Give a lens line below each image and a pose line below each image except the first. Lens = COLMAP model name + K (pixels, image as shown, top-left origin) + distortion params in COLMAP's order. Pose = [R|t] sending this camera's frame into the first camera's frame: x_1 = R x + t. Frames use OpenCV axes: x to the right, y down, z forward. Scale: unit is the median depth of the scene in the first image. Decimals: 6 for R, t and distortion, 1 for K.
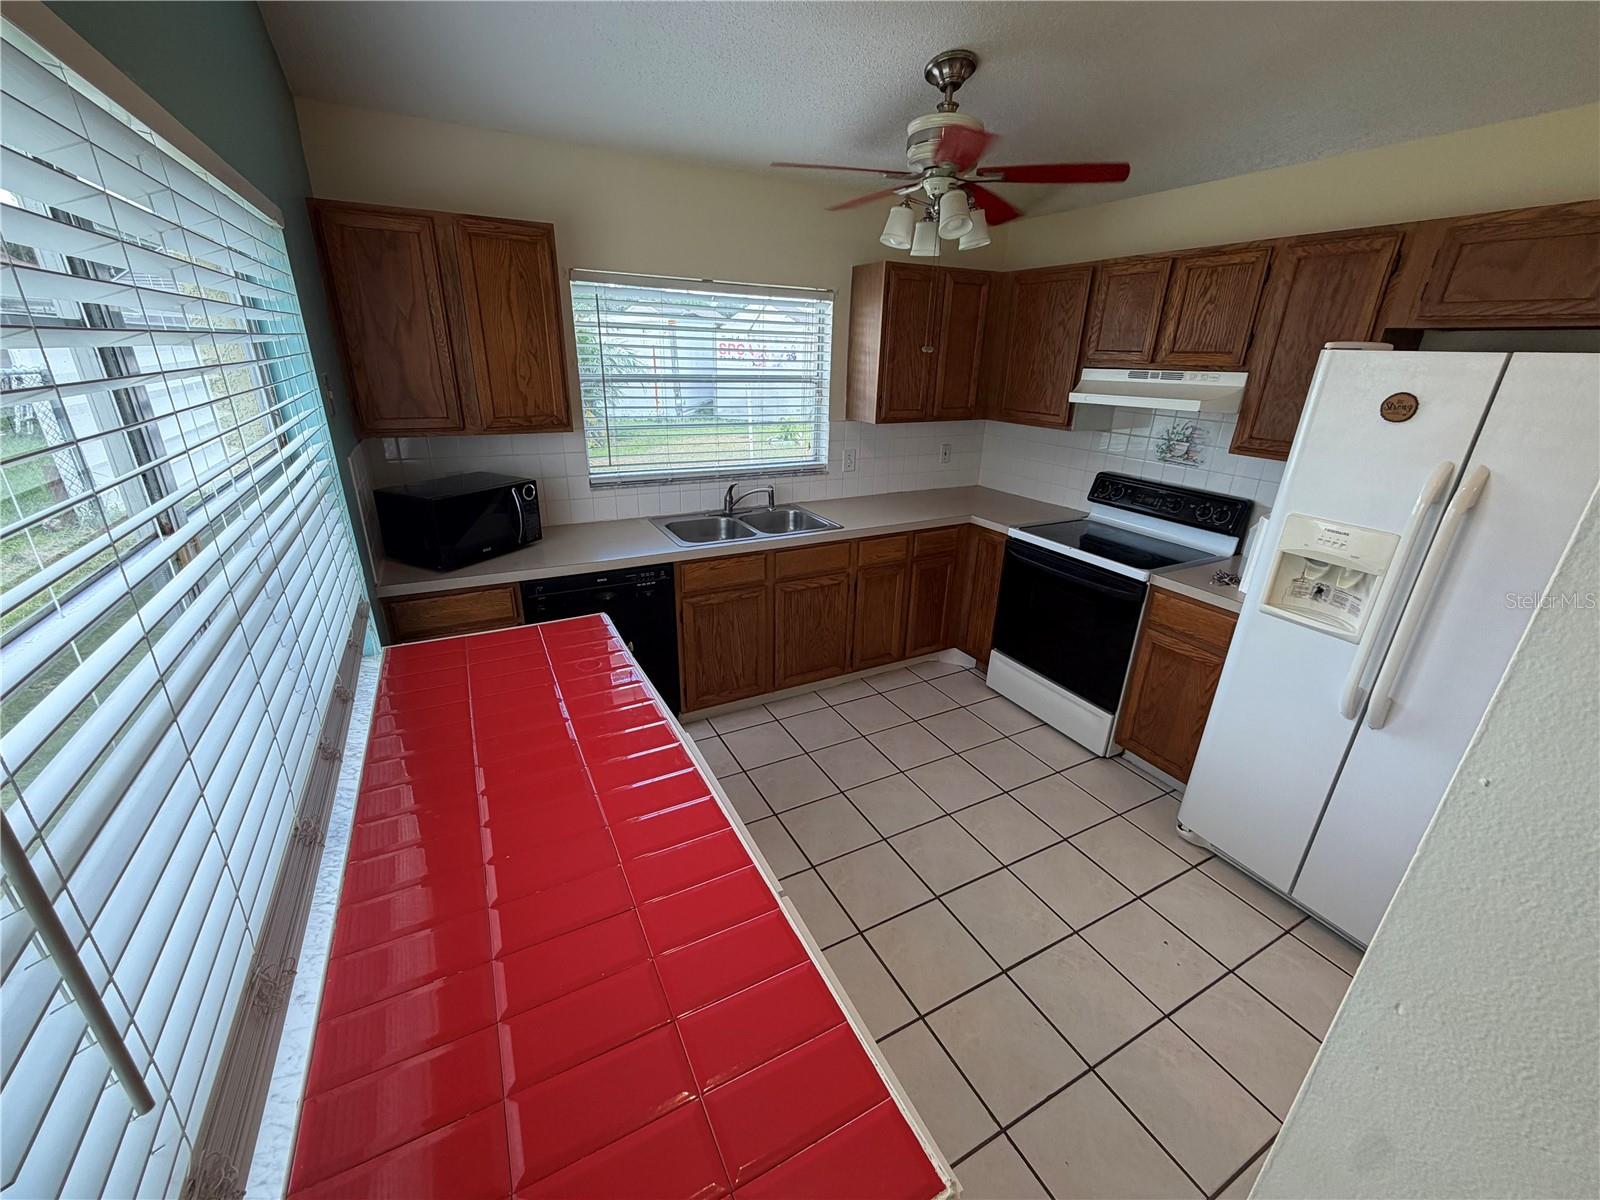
lens RADIAL K [[636.0, 0, 795.8], [0, 636.0, 602.6], [0, 0, 1]] dist [-0.001462, -0.000147]
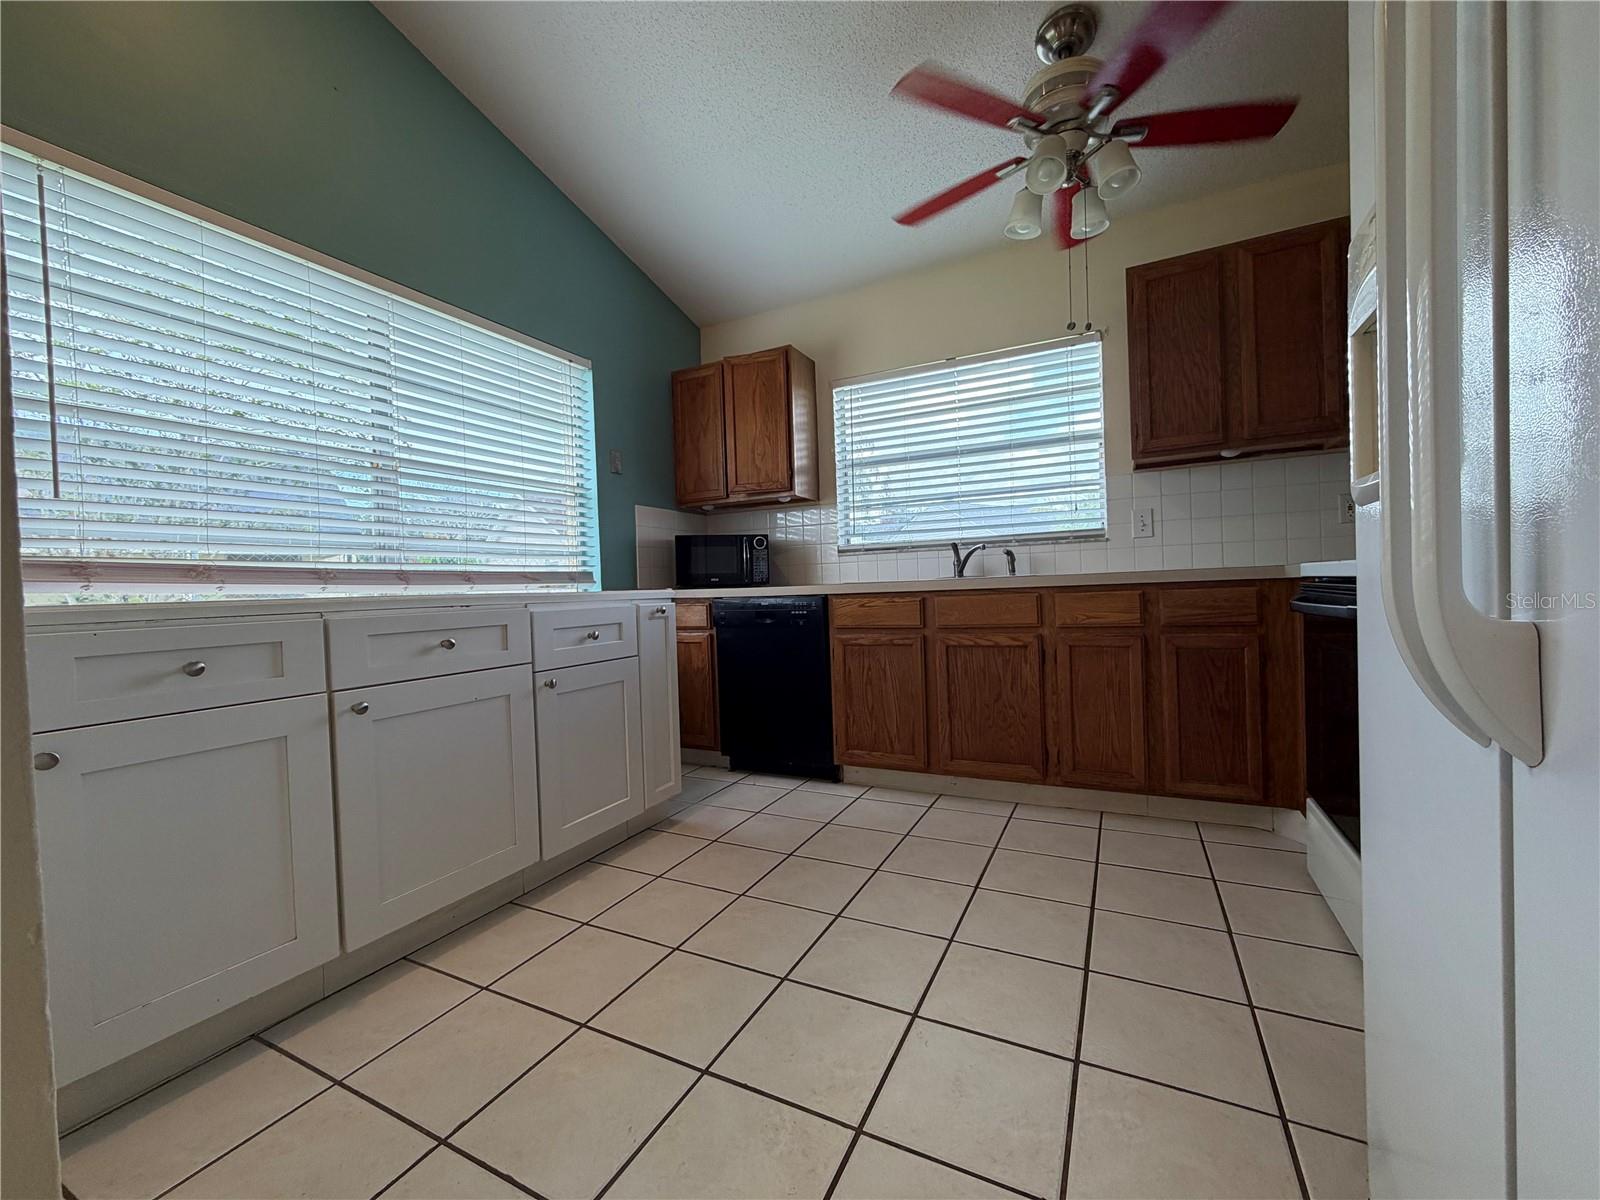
lens RADIAL K [[639.0, 0, 800.0], [0, 639.0, 600.0], [0, 0, 1]] dist [0.000925, 0.000137]
pose [[0.576127, -0.030744, -0.816782, 0.564269], [-0.256454, 0.942032, -0.216352, 0.160367], [0.776086, 0.334113, 0.534845, 0.364027]]
